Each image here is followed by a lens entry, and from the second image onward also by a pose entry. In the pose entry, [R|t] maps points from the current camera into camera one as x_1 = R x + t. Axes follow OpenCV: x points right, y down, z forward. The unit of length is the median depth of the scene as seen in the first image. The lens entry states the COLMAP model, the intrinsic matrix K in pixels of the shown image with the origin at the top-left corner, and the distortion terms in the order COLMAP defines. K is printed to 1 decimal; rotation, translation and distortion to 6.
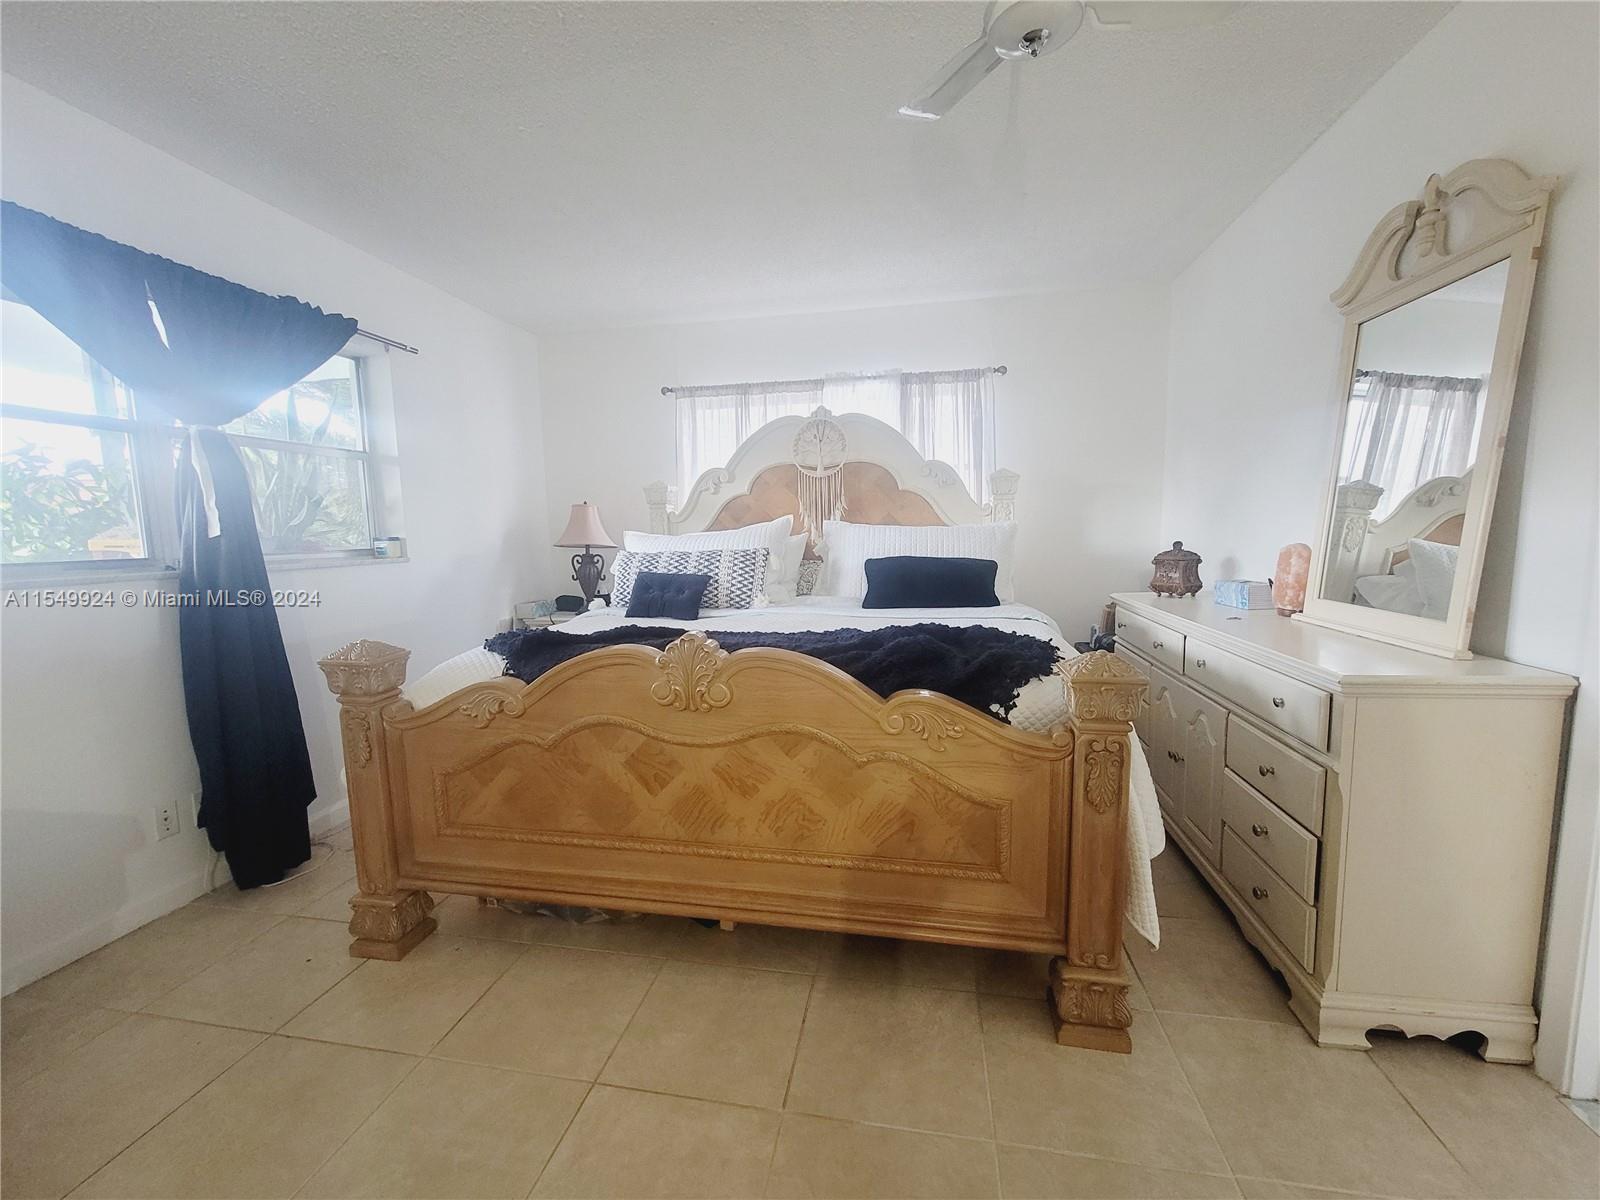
lens RADIAL K [[658.0, 0, 798.9], [0, 658.0, 603.3], [0, 0, 1]] dist [-0.008854, 0.003896]
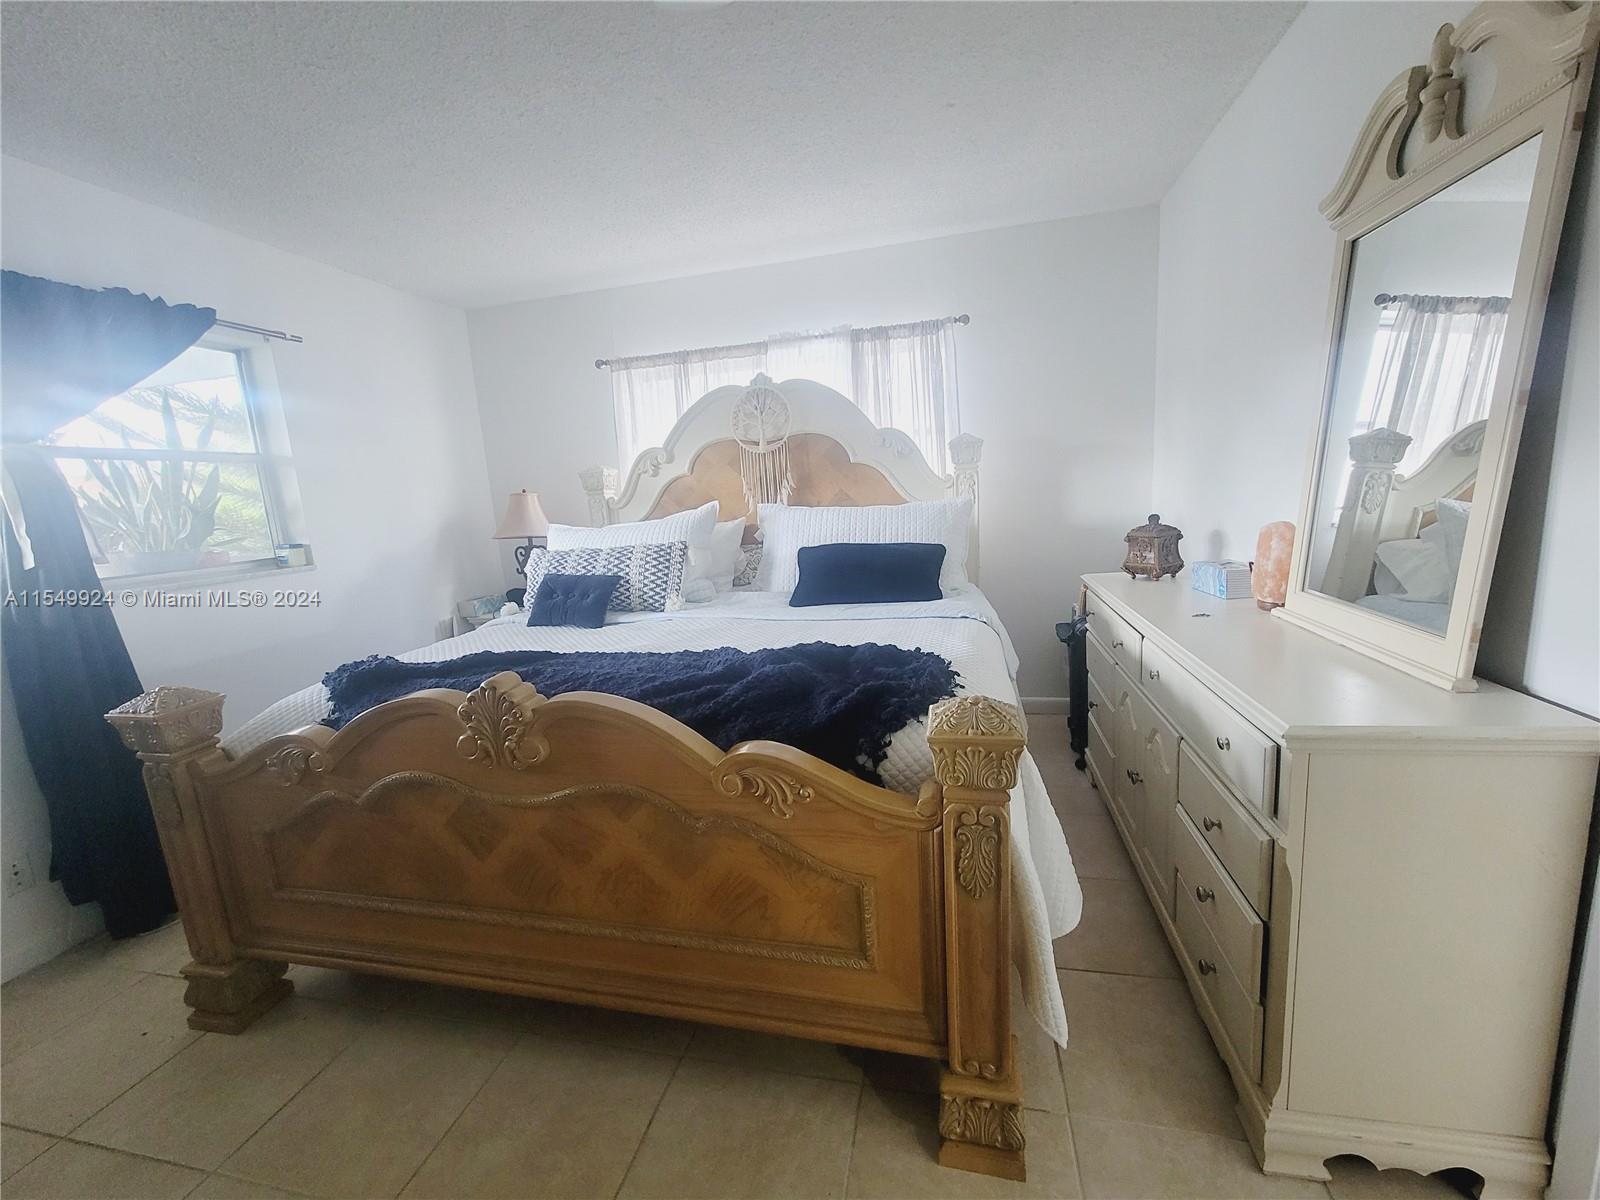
lens RADIAL K [[658.0, 0, 798.9], [0, 658.0, 603.3], [0, 0, 1]] dist [-0.008854, 0.003896]
pose [[0.997853, -0.037014, -0.054040, 0.156087], [0.040275, 0.997351, 0.060567, -0.048927], [0.051655, -0.062613, 0.996700, 0.113805]]
